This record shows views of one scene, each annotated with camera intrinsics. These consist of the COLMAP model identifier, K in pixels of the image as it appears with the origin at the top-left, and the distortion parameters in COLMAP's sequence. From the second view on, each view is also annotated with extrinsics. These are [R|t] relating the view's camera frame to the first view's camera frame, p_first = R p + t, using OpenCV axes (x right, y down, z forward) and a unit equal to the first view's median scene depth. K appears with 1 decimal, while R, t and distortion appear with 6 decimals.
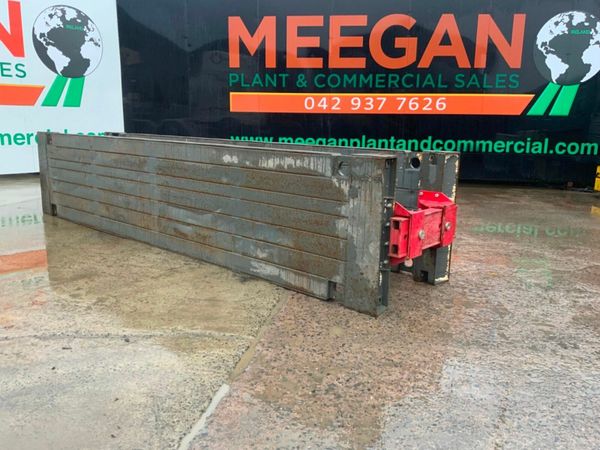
lens RADIAL K [[499.6, 0, 300.0], [0, 499.6, 225.0], [0, 0, 1]] dist [0.040201, -0.070085]
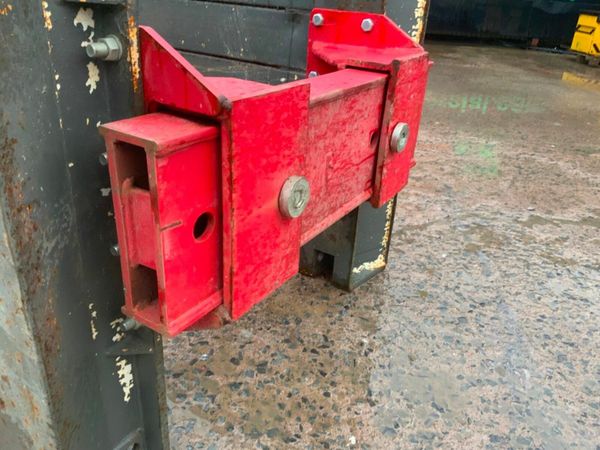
lens RADIAL K [[499.6, 0, 302.7], [0, 499.6, 225.7], [0, 0, 1]] dist [0.040201, -0.070085]
pose [[0.987932, -0.031229, 0.151707, 0.176394], [-0.009579, 0.965271, 0.261075, -0.020545], [-0.154592, -0.259377, 0.953323, 0.653440]]
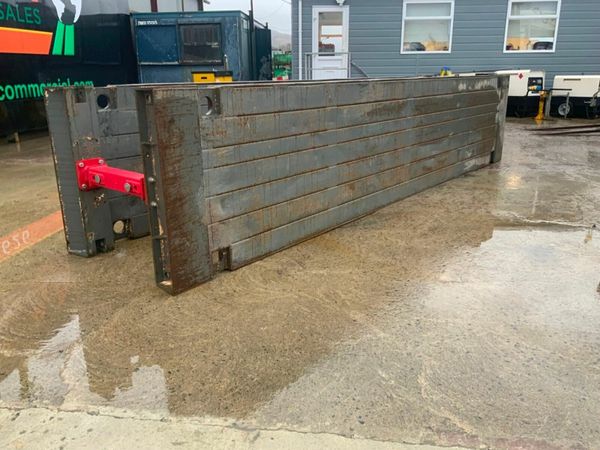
lens RADIAL K [[499.6, 0, 301.6], [0, 499.6, 227.0], [0, 0, 1]] dist [0.040201, -0.070085]
pose [[-0.027829, -0.317123, 0.947976, -1.391945], [0.213996, 0.924467, 0.315541, -0.283245], [-0.976438, 0.211644, 0.042136, 1.385173]]
